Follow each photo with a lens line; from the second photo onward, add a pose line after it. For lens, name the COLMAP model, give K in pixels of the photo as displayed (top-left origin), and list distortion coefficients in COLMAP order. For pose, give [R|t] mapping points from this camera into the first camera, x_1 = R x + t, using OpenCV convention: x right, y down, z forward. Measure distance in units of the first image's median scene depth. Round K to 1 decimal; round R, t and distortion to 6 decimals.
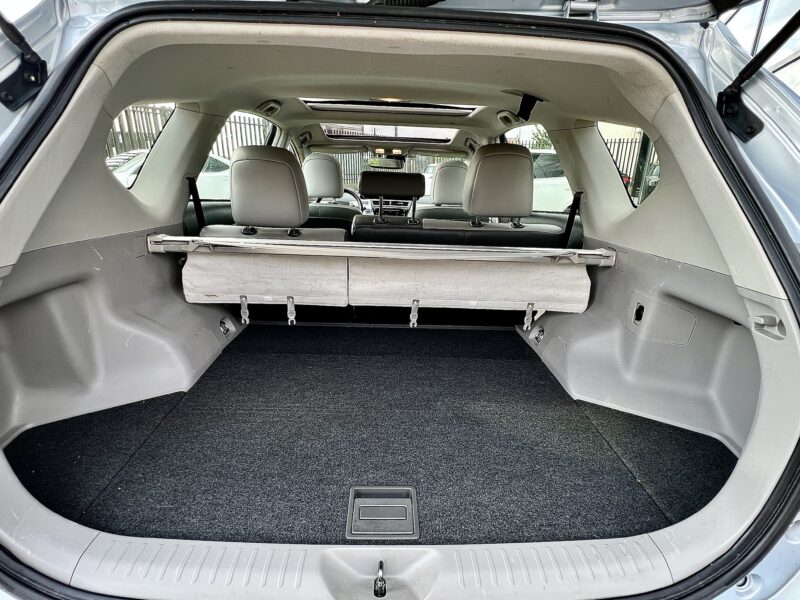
lens RADIAL K [[386.8, 0, 401.0], [0, 386.8, 302.5], [0, 0, 1]] dist [0.004329, -0.000497]
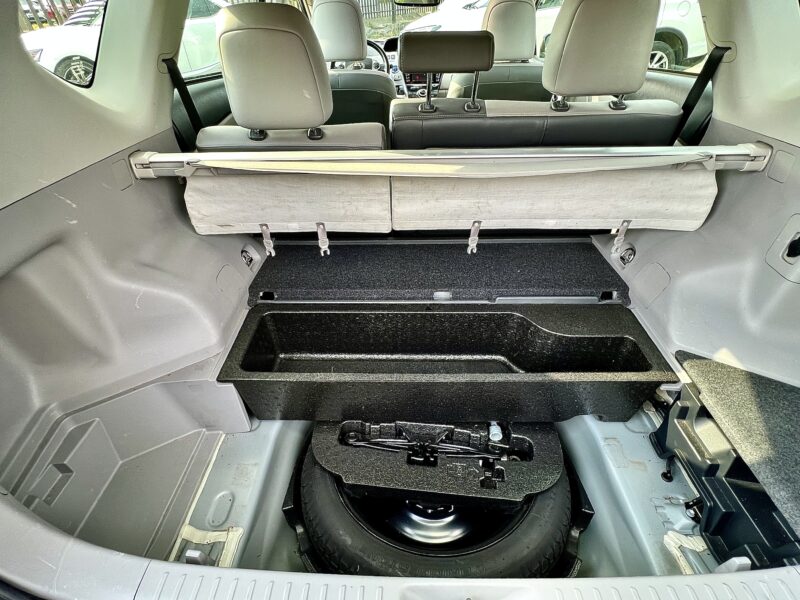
lens RADIAL K [[386.8, 0, 398.1], [0, 386.8, 297.9], [0, 0, 1]] dist [0.004329, -0.000497]
pose [[0.997559, -0.012633, -0.068683, -0.071819], [0.034702, 0.943153, 0.330543, -0.128570], [0.060602, -0.332120, 0.941288, 0.200639]]
